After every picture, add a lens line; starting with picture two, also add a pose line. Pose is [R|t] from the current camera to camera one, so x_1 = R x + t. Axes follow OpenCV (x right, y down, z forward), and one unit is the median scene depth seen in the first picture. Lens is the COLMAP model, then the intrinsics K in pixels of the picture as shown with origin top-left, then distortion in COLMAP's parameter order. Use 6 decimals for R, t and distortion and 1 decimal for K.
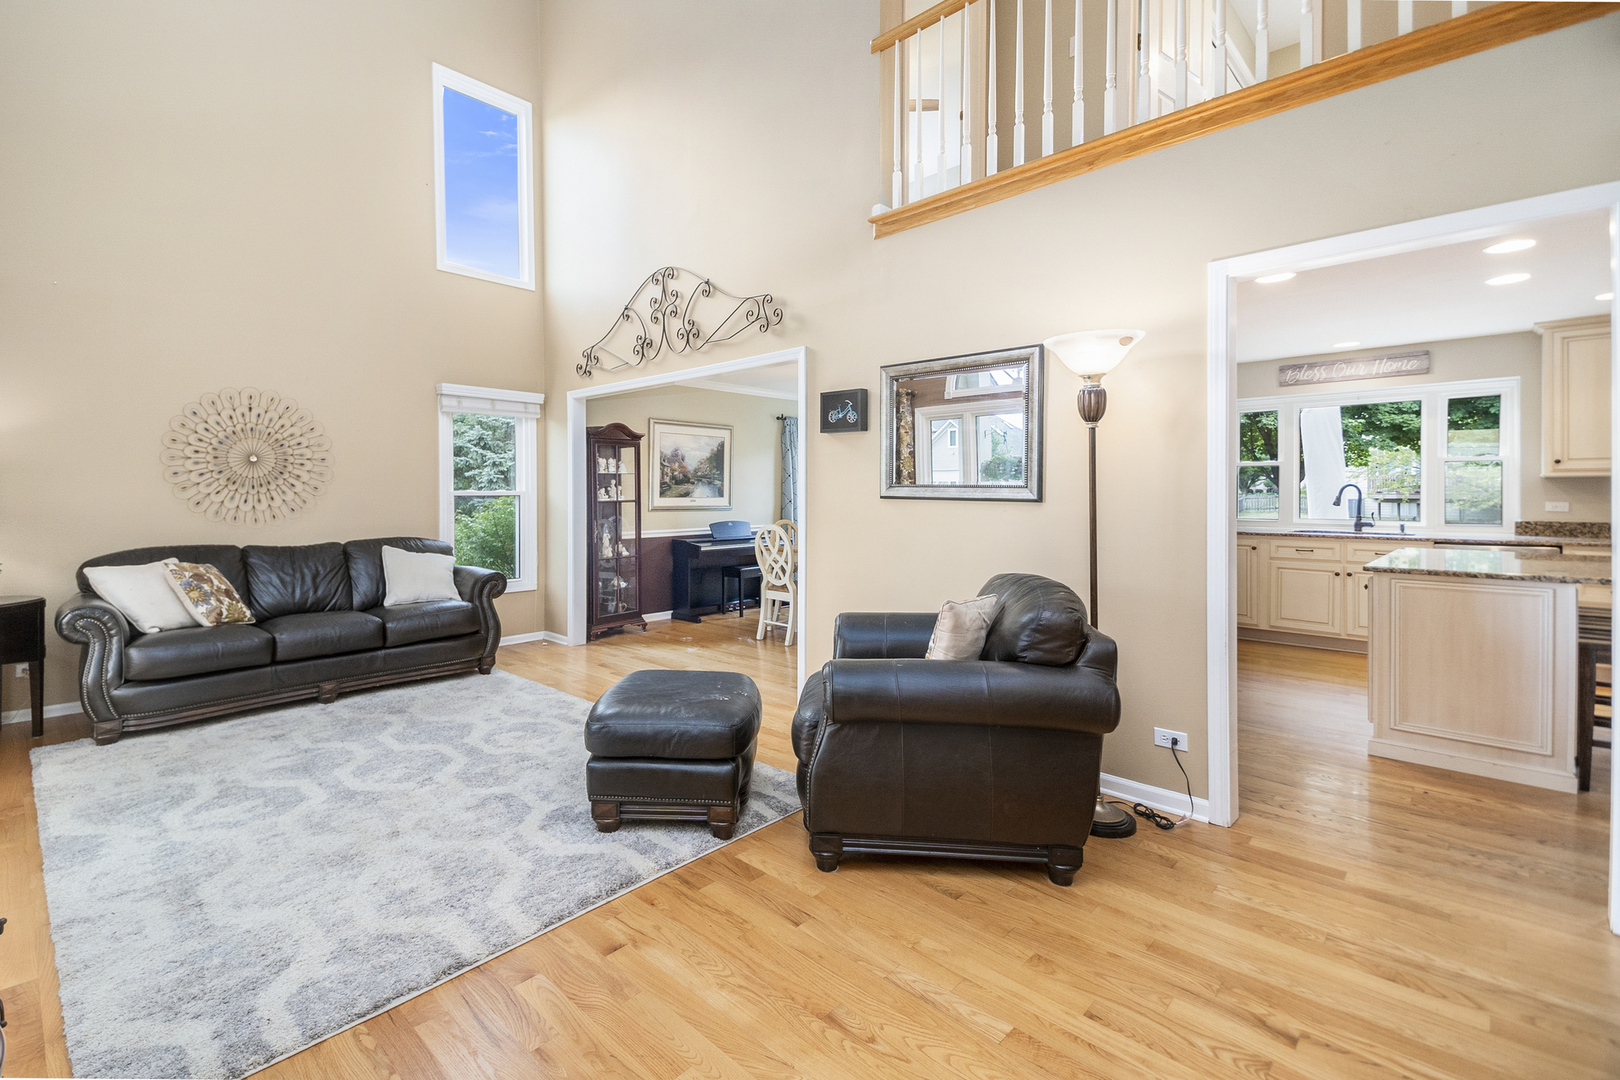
lens RADIAL K [[705.1, 0, 784.0], [0, 705.1, 498.8], [0, 0, 1]] dist [0.057446, -0.000392]
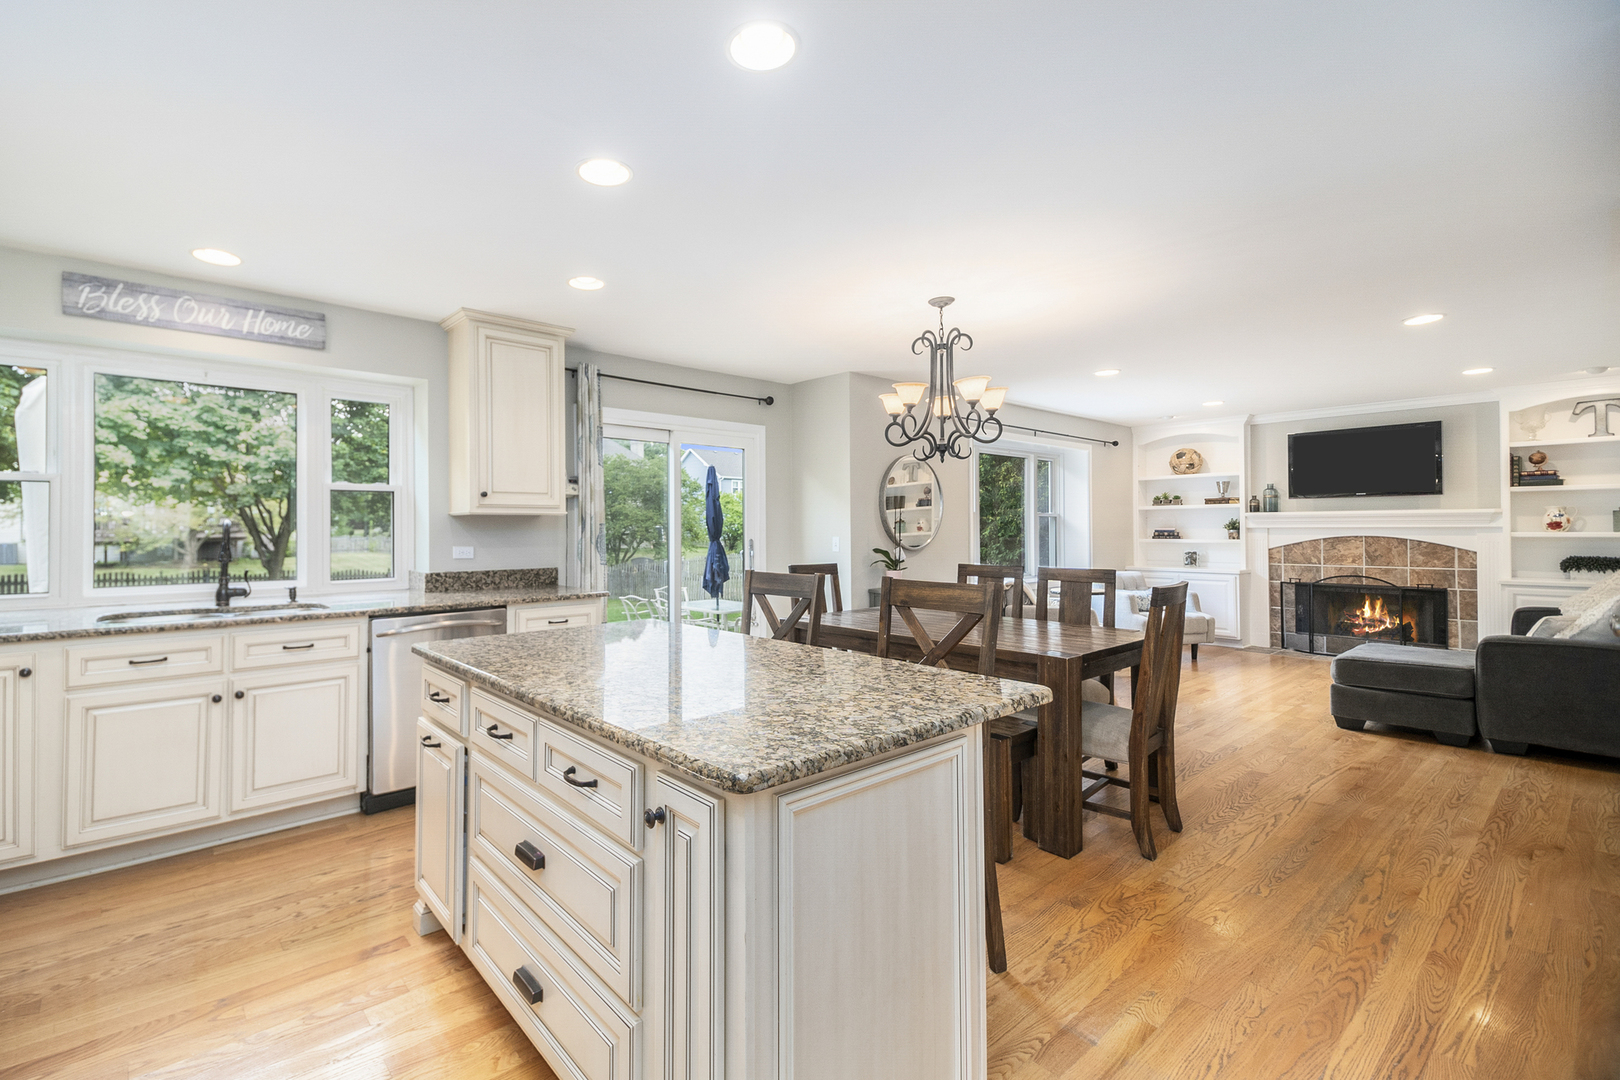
lens RADIAL K [[714.9, 0, 789.8], [0, 714.9, 520.3], [0, 0, 1]] dist [0.013844, -0.010285]
pose [[0.068236, 0.011898, 0.997598, 0.276112], [0.015681, 0.999793, -0.012997, -0.007134], [-0.997546, 0.016530, 0.068035, 0.547164]]
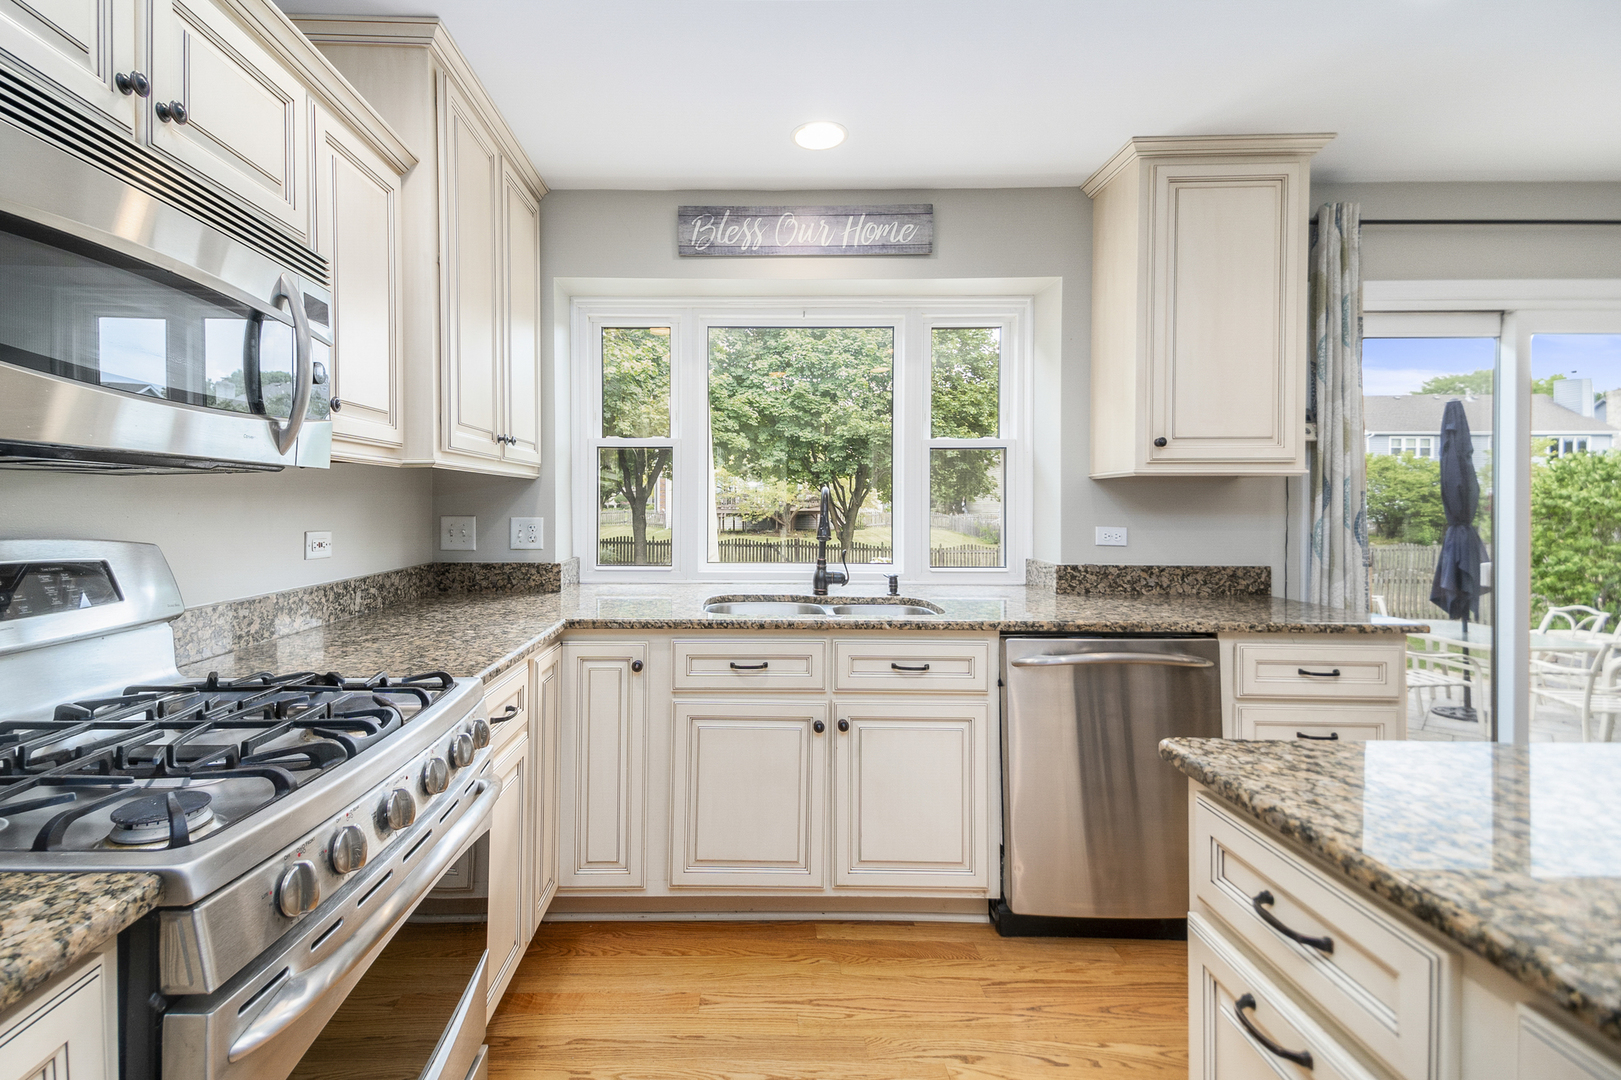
lens RADIAL K [[750.9, 0, 763.1], [0, 750.9, 505.8], [0, 0, 1]] dist [0.023664, -0.000062]
pose [[0.712747, 0.005077, 0.701402, 0.454033], [0.001307, 0.999962, -0.008567, -0.005609], [-0.701420, 0.007023, 0.712714, 0.721656]]
